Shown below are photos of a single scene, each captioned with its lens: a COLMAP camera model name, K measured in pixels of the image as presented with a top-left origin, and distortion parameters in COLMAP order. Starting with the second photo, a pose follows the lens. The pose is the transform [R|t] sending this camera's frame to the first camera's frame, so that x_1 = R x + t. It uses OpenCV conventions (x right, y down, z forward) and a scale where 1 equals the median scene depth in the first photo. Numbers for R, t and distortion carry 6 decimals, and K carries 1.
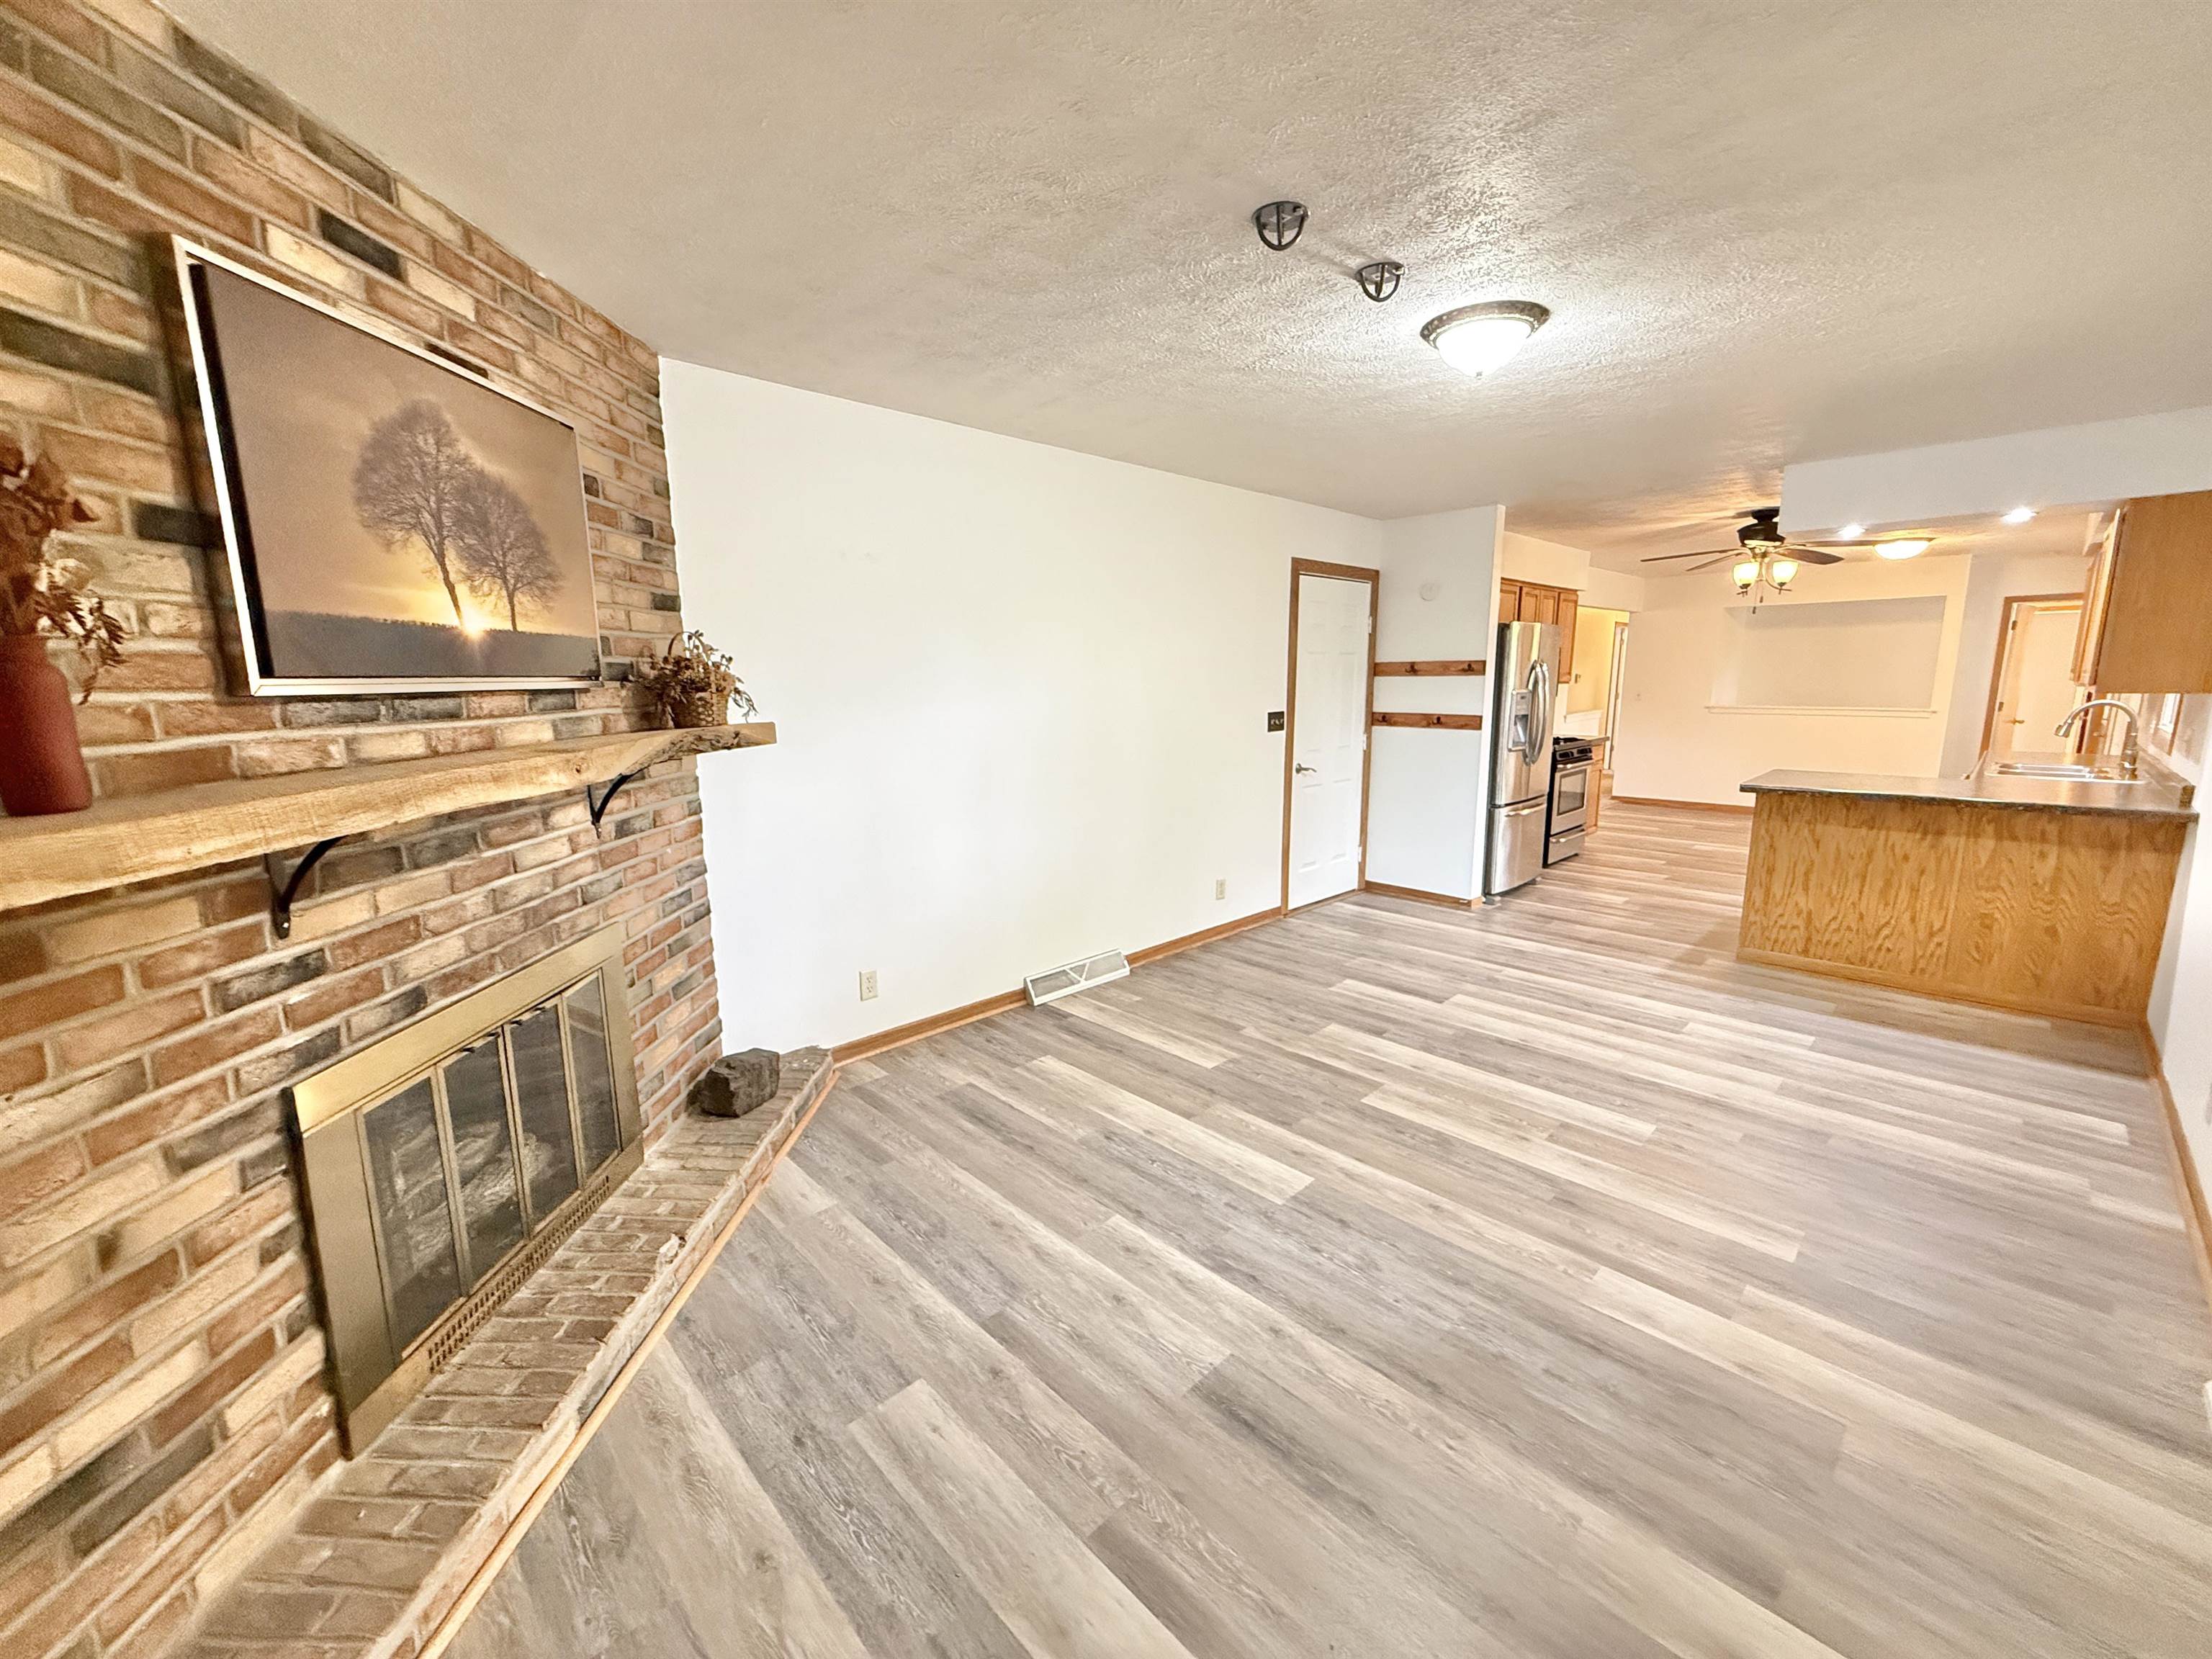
lens RADIAL K [[880.2, 0, 1100.5], [0, 880.2, 827.3], [0, 0, 1]] dist [0.000128, 0.000010]
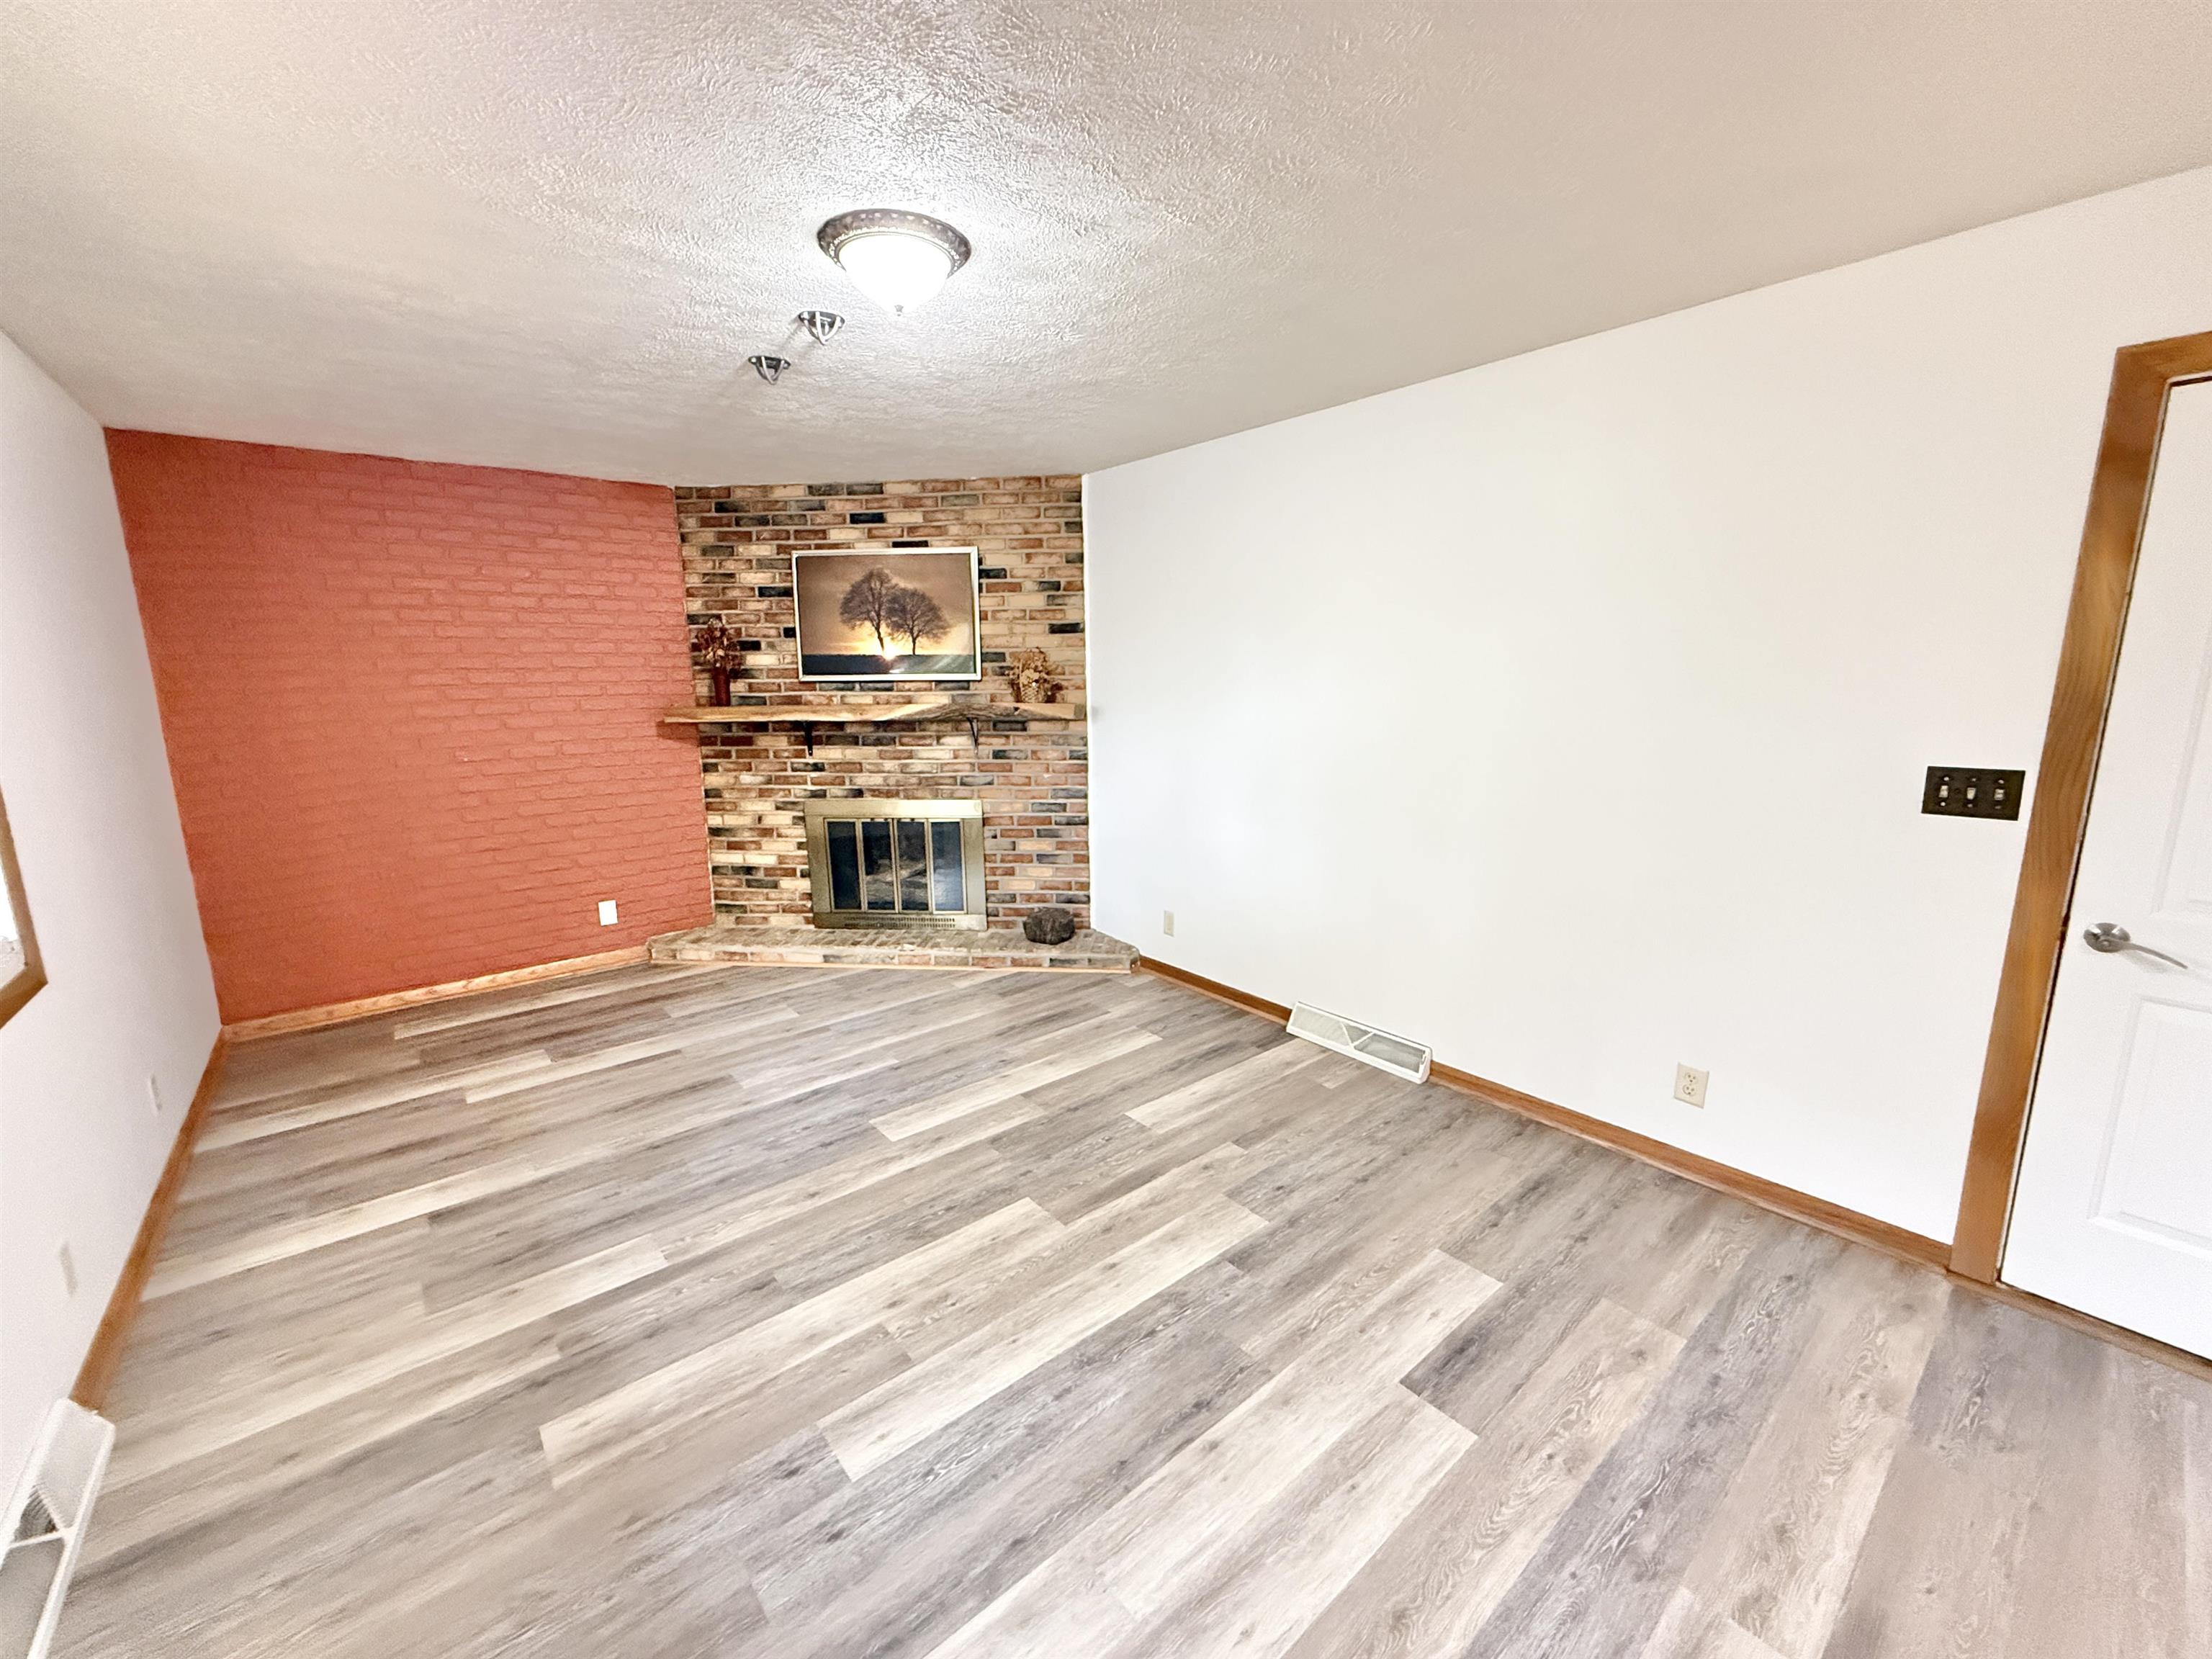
lens RADIAL K [[883.0, 0, 1104.8], [0, 883.0, 827.1], [0, 0, 1]] dist [-0.004236, 0.000358]
pose [[-0.071175, 0.185933, -0.979981, 1.529531], [-0.160817, 0.967481, 0.195241, -0.293925], [0.984414, 0.171494, -0.038959, 1.537838]]
